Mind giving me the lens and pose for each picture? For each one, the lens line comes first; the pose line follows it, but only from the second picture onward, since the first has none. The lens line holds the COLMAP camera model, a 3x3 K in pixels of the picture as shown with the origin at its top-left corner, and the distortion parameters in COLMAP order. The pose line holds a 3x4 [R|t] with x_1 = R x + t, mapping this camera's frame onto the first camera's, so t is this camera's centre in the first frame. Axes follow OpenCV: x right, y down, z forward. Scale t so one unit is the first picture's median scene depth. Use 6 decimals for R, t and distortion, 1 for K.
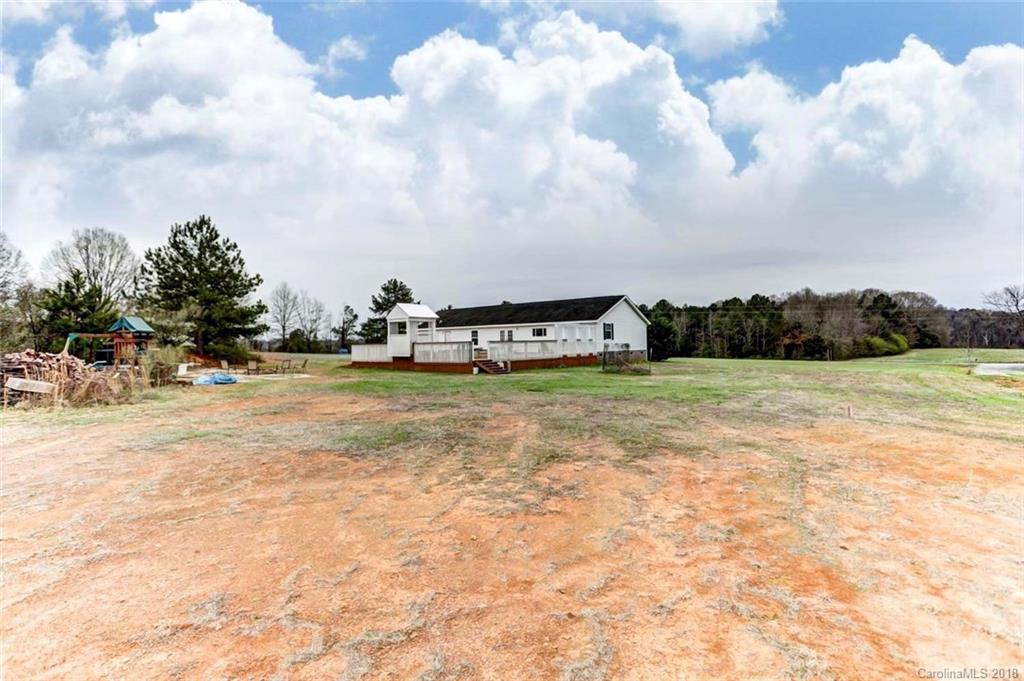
lens RADIAL K [[504.4, 0, 517.7], [0, 504.4, 338.2], [0, 0, 1]] dist [-0.054458, 0.034668]
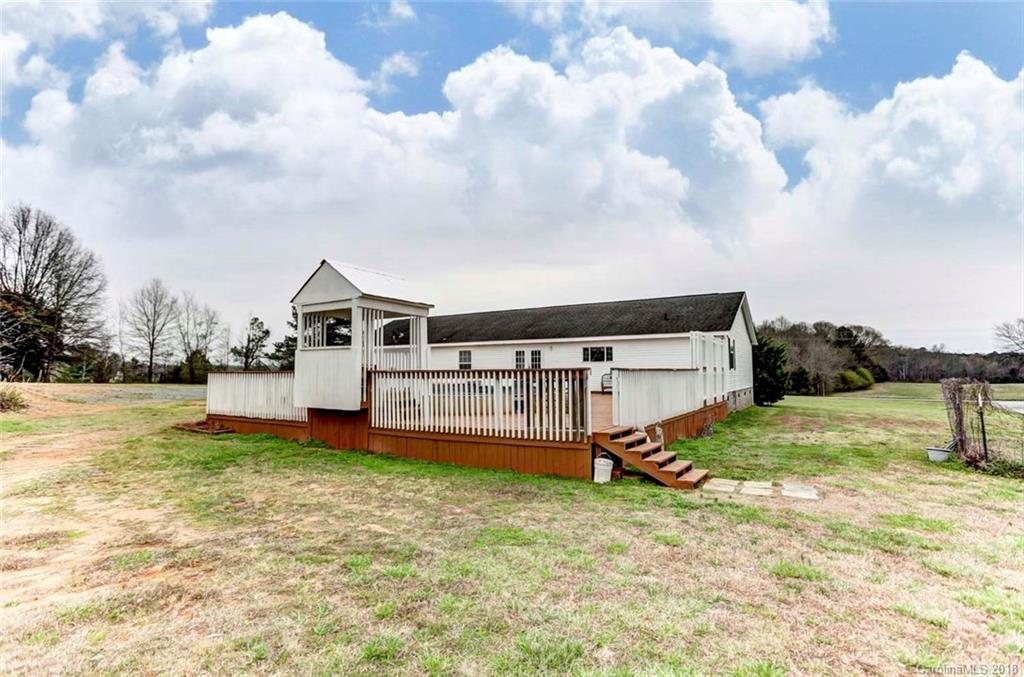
lens RADIAL K [[504.4, 0, 517.7], [0, 504.4, 336.2], [0, 0, 1]] dist [-0.054458, 0.034668]
pose [[0.991260, 0.022165, 0.130045, -0.063837], [-0.014043, 0.997912, -0.063047, 0.002379], [-0.131171, 0.060670, 0.989502, 0.269974]]
